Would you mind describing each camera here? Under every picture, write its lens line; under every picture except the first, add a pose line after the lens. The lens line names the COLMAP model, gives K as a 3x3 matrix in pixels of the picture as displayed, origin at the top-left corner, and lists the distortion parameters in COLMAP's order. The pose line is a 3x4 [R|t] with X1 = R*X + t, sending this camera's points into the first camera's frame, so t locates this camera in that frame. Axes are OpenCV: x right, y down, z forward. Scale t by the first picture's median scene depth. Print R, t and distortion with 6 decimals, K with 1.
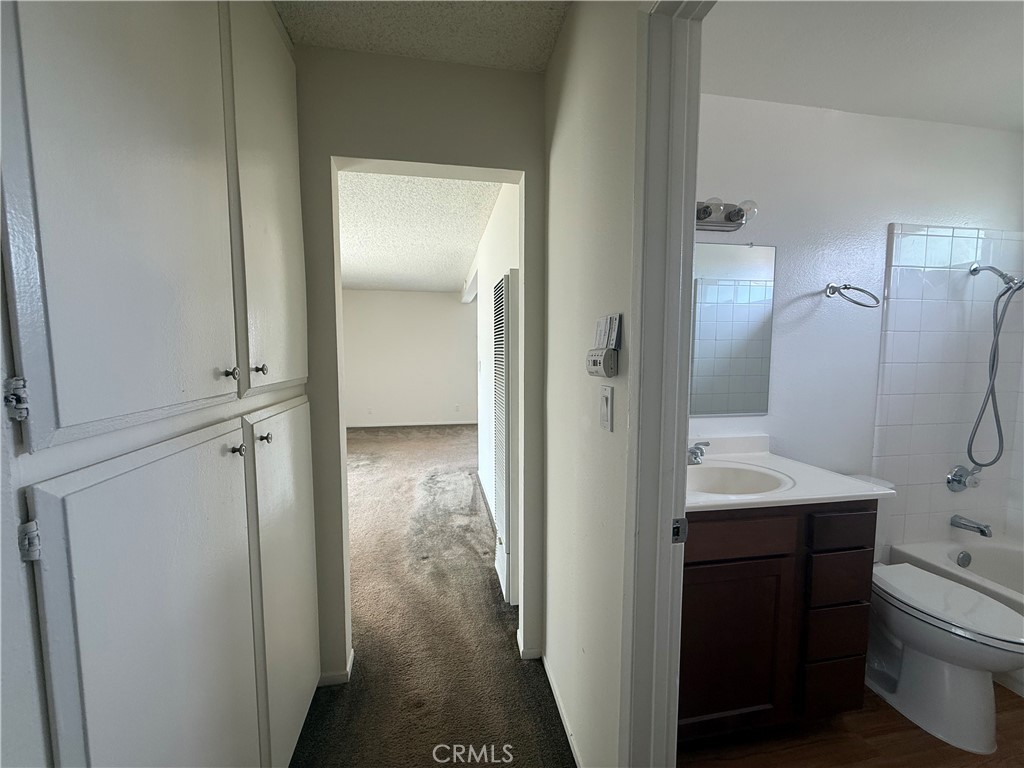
lens RADIAL K [[407.3, 0, 507.5], [0, 407.3, 384.2], [0, 0, 1]] dist [-0.001770, -0.000381]
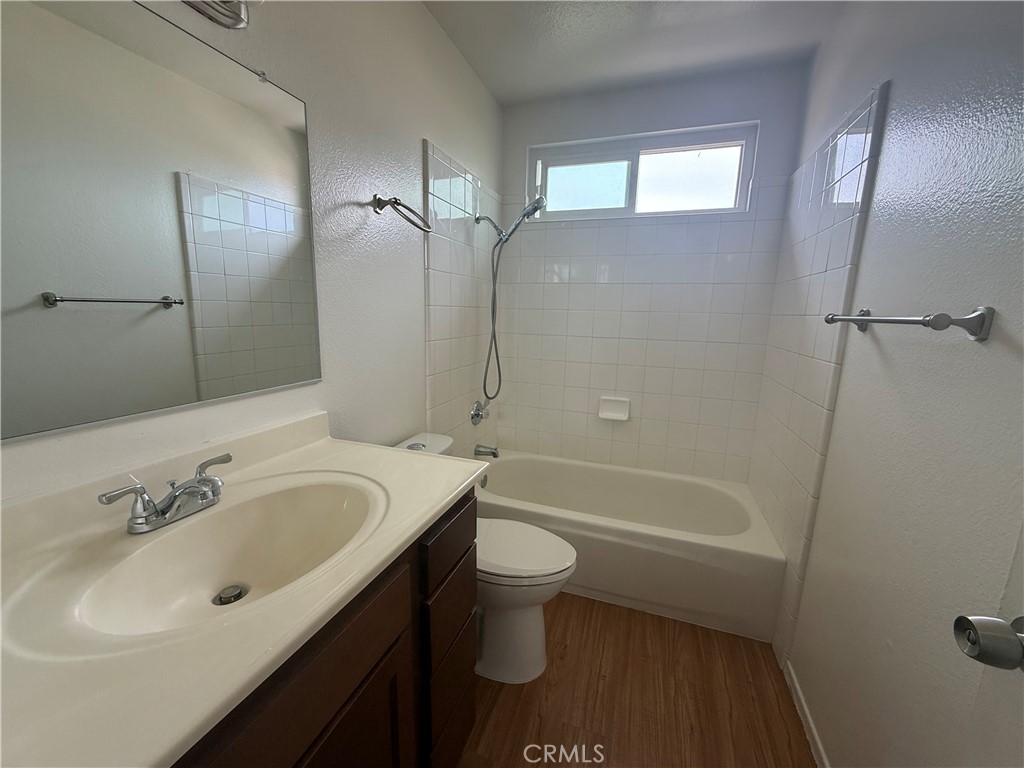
lens RADIAL K [[407.3, 0, 507.5], [0, 407.3, 384.2], [0, 0, 1]] dist [-0.001770, -0.000381]
pose [[0.491079, -0.143860, 0.859154, 0.217304], [0.046594, 0.989195, 0.139002, 0.002883], [-0.869868, -0.028229, 0.492476, 0.406570]]
